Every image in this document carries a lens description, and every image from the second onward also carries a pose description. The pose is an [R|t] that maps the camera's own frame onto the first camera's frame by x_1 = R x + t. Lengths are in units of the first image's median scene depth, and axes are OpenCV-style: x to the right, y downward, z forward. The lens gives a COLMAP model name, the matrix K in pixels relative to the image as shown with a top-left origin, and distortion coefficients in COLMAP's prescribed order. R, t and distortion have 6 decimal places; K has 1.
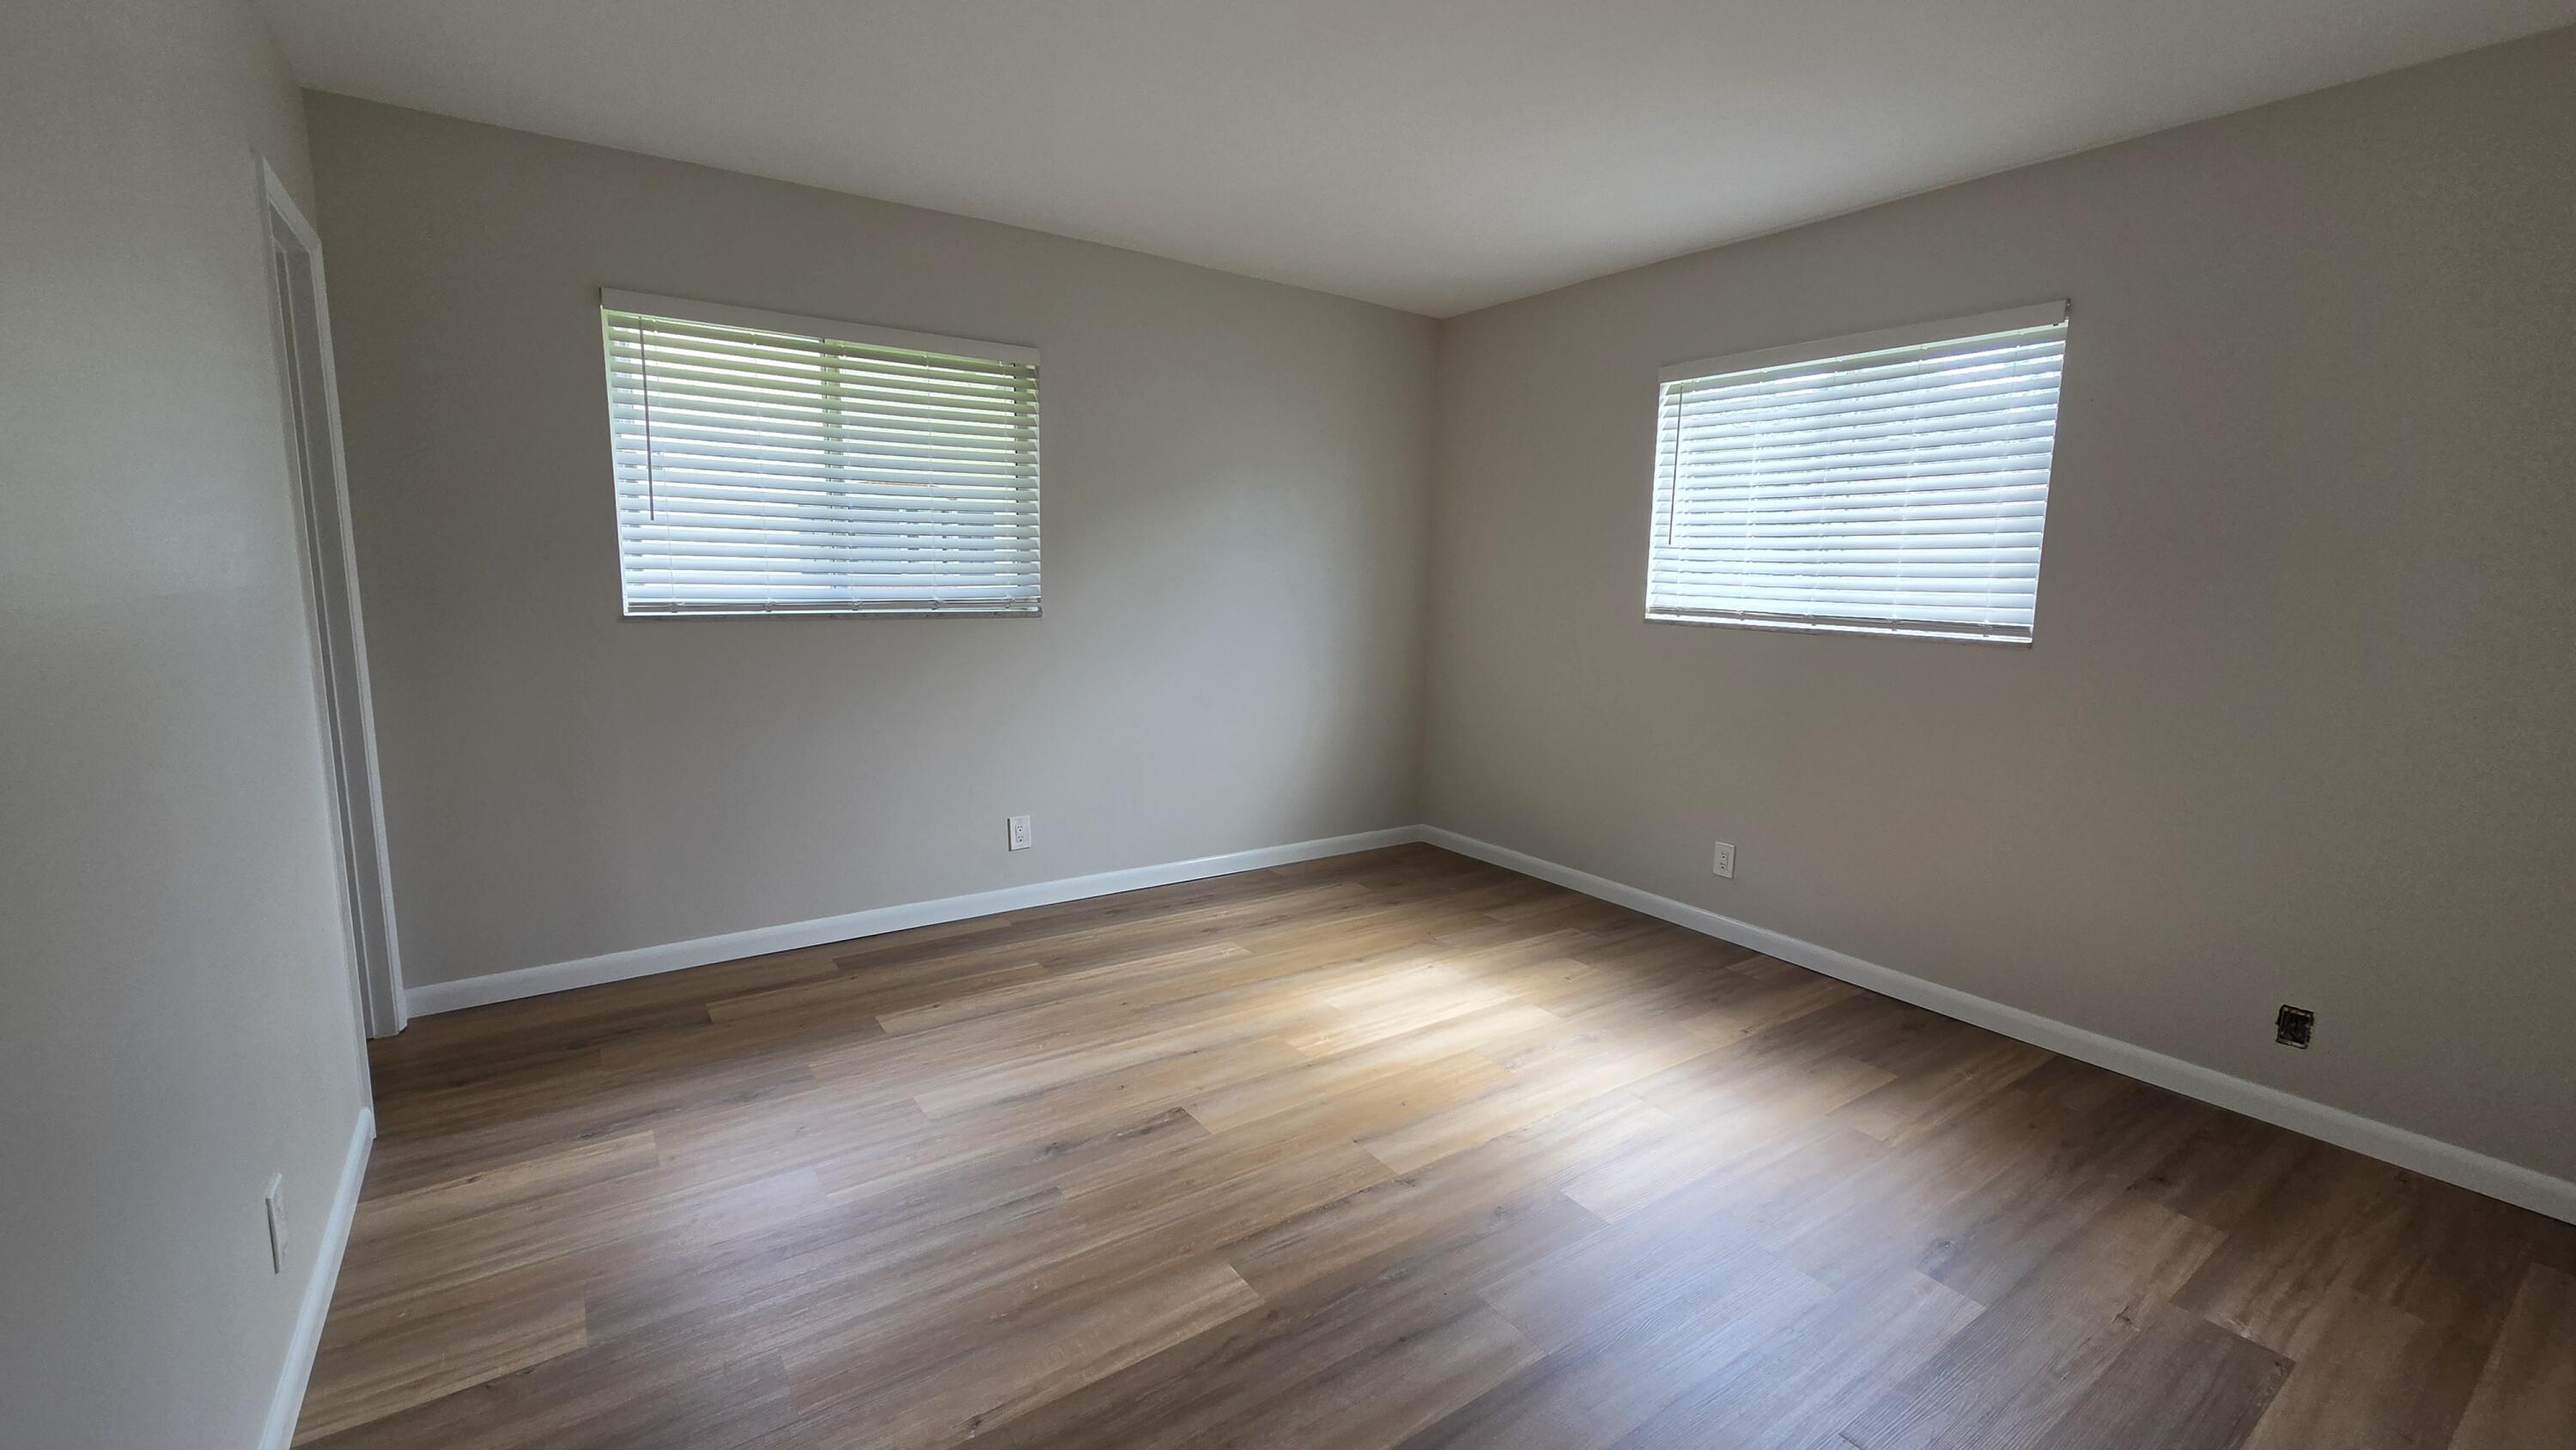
lens RADIAL K [[1061.7, 0, 1304.8], [0, 1061.7, 724.5], [0, 0, 1]] dist [-0.000484, 0.000344]
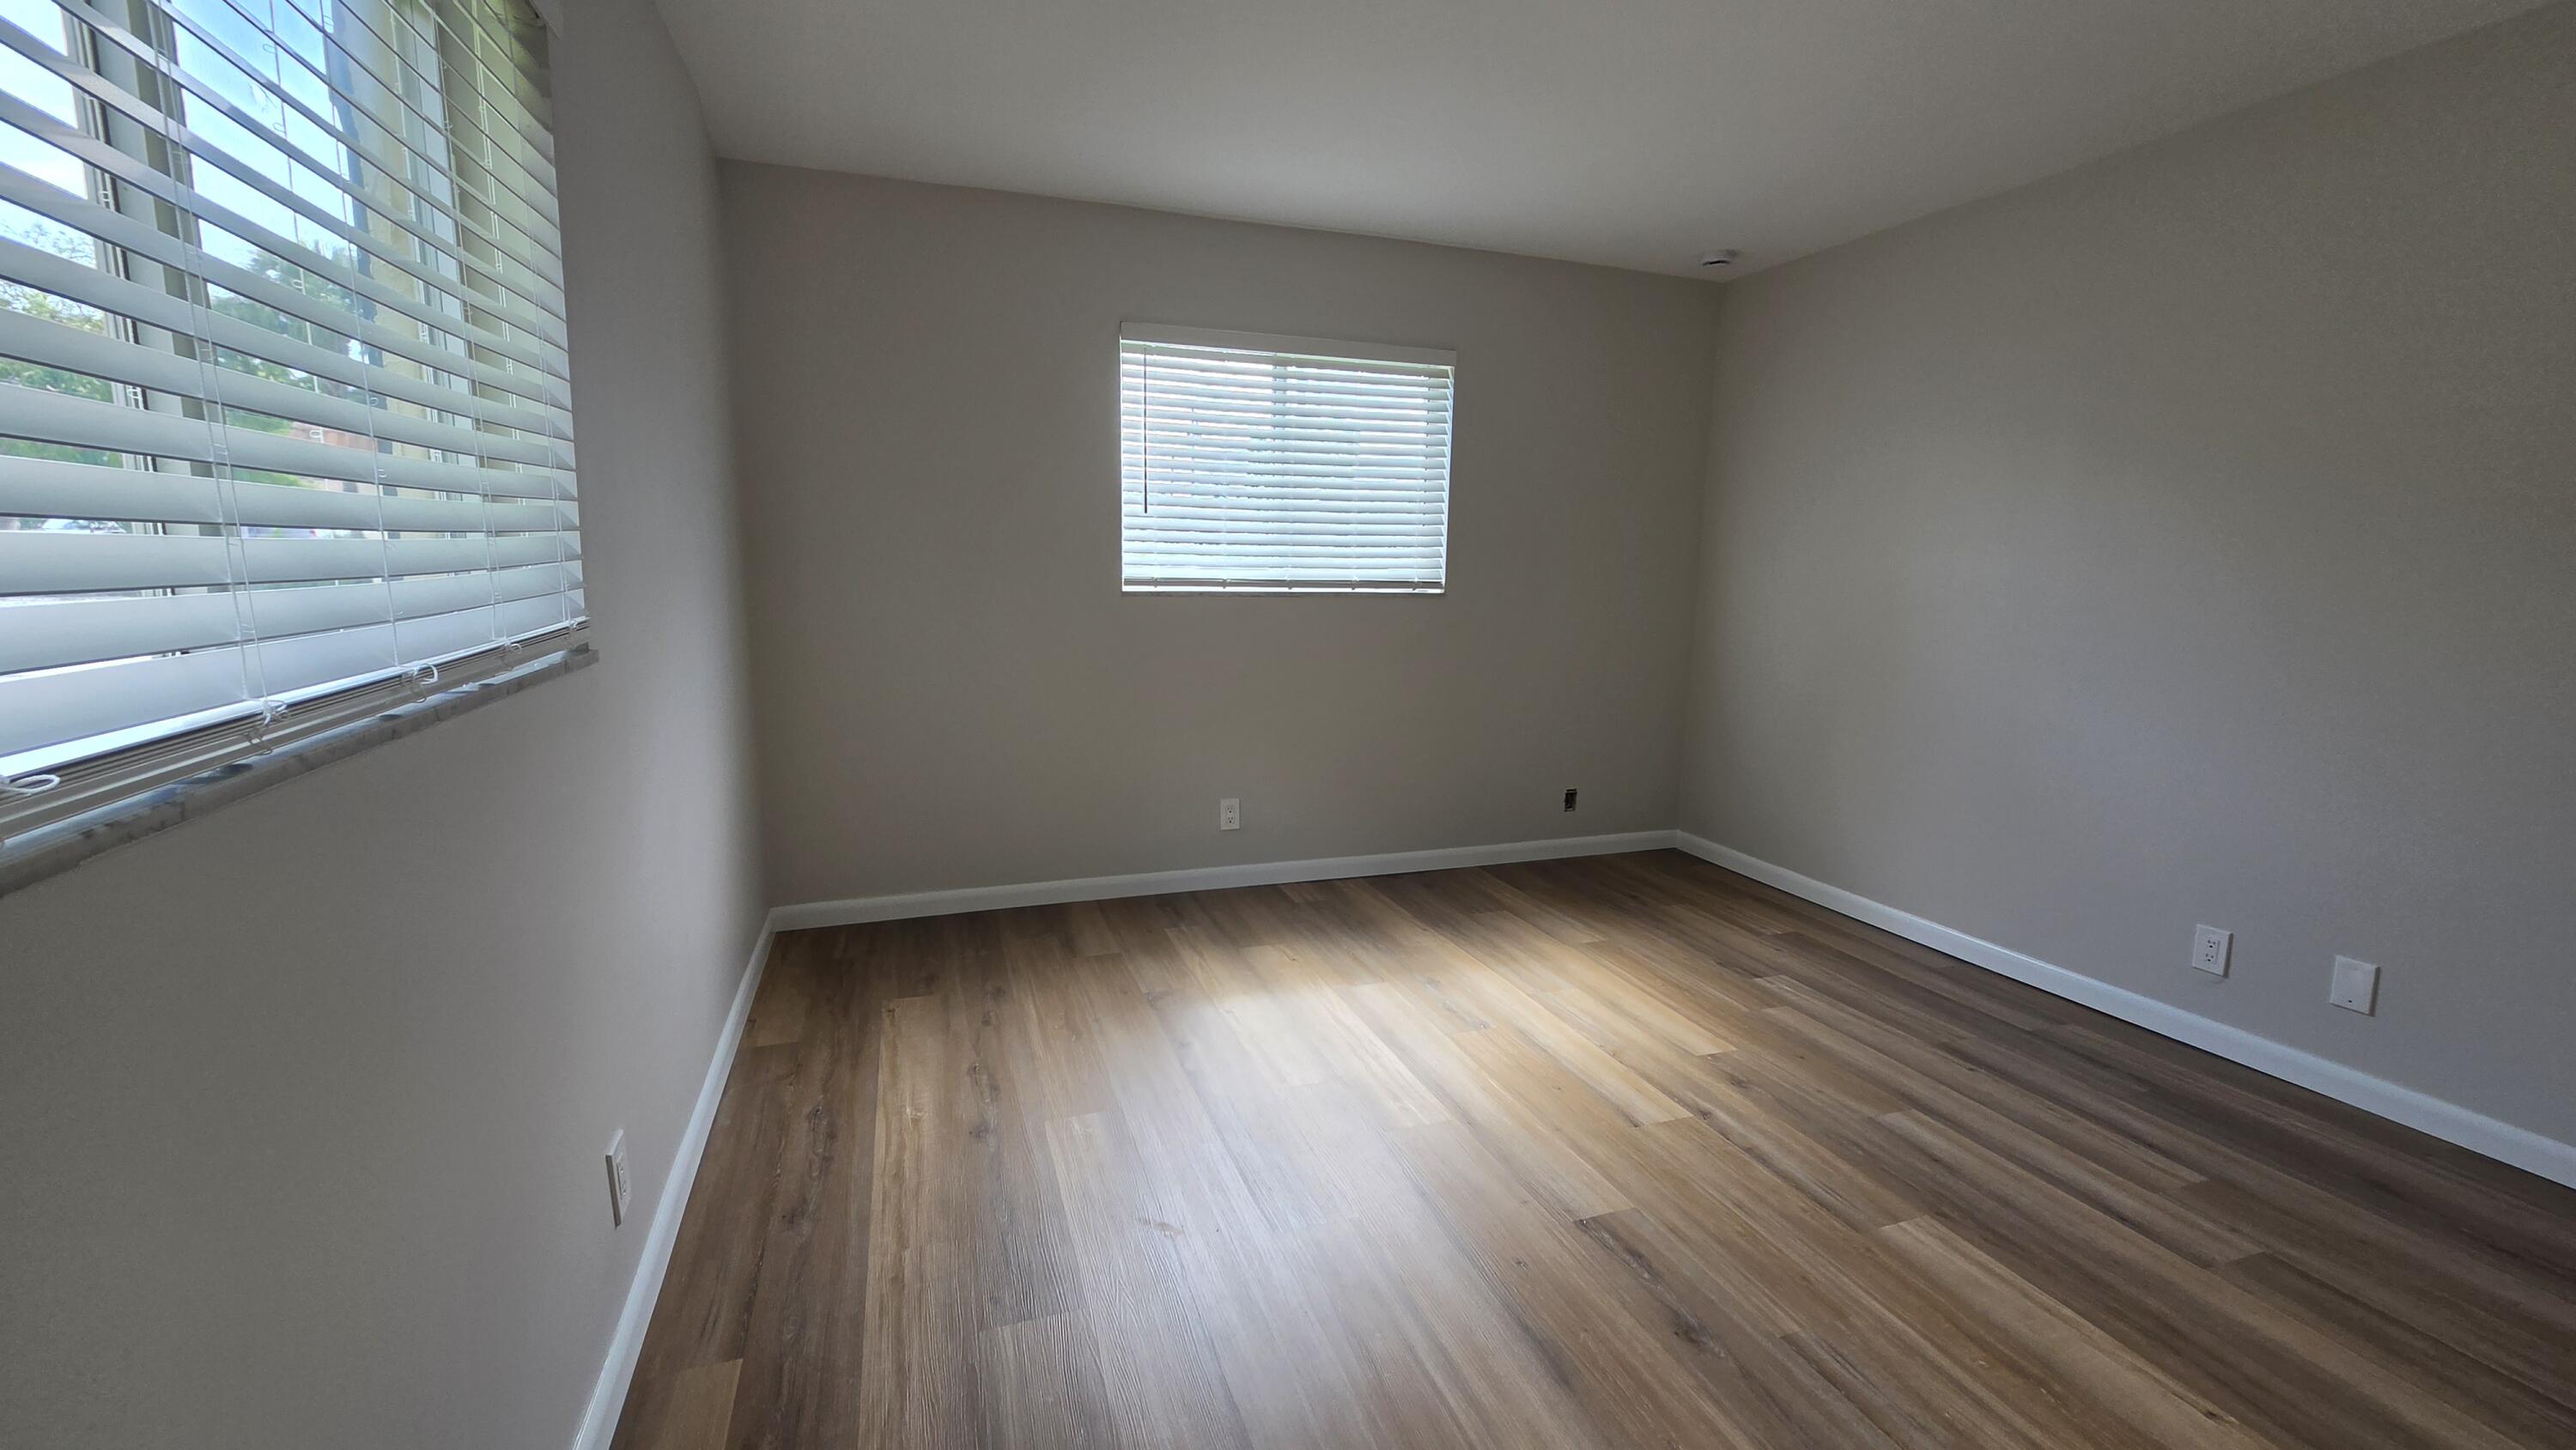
lens RADIAL K [[1061.7, 0, 1299.5], [0, 1061.7, 732.2], [0, 0, 1]] dist [-0.000484, 0.000344]
pose [[0.263821, -0.175623, 0.948449, -0.687794], [0.130972, 0.980701, 0.145164, -0.116480], [-0.955638, 0.085923, 0.281731, 0.743834]]
